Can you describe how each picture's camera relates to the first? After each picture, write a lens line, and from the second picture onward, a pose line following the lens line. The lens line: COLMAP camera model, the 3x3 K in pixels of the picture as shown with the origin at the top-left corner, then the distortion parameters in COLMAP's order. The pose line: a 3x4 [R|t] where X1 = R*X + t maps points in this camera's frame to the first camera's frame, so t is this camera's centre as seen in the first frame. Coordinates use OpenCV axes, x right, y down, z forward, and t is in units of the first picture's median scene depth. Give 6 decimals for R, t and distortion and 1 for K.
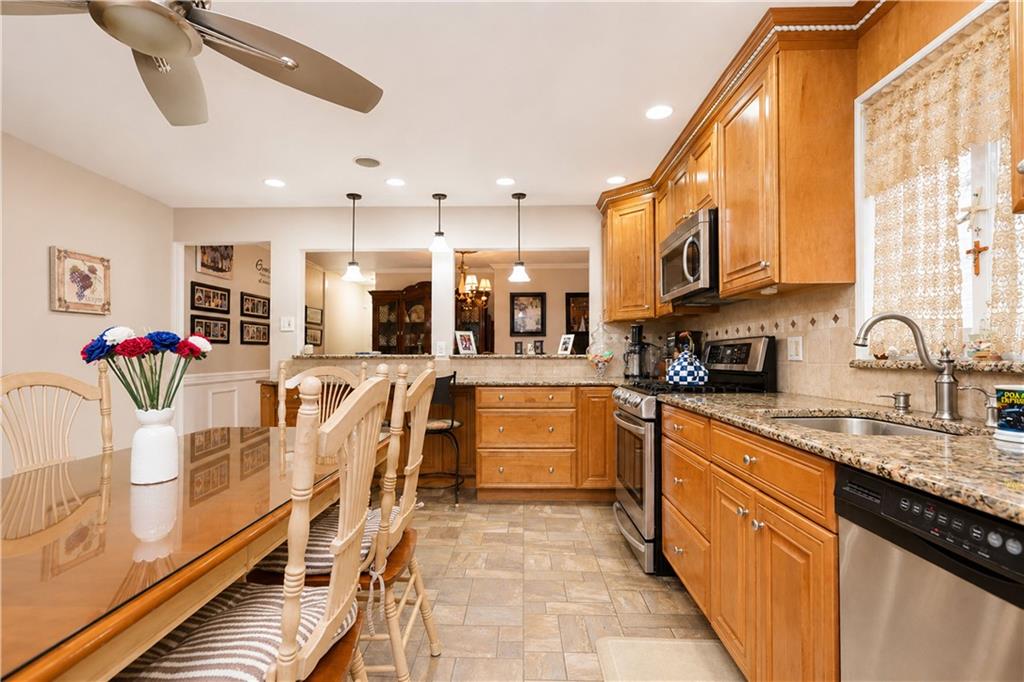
lens RADIAL K [[457.8, 0, 496.4], [0, 457.8, 341.9], [0, 0, 1]] dist [-0.065756, 0.033418]
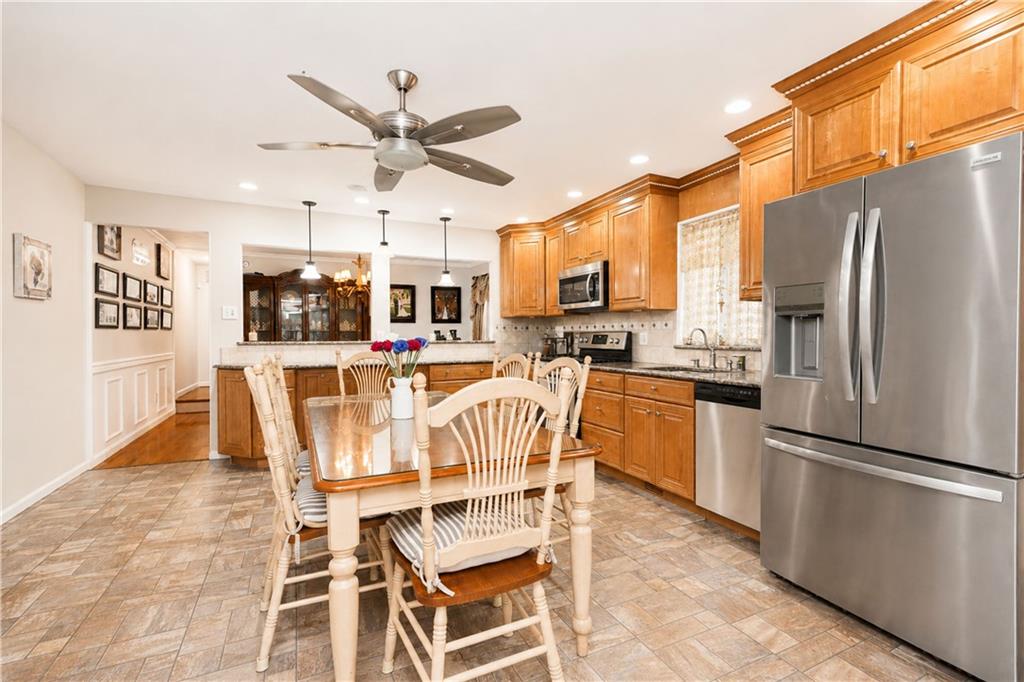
lens RADIAL K [[457.8, 0, 496.4], [0, 457.8, 341.9], [0, 0, 1]] dist [-0.065756, 0.033418]
pose [[0.895134, -0.005900, 0.445758, -0.669826], [-0.012301, 0.999205, 0.037927, -0.031960], [-0.445627, -0.039432, 0.894350, -0.409606]]
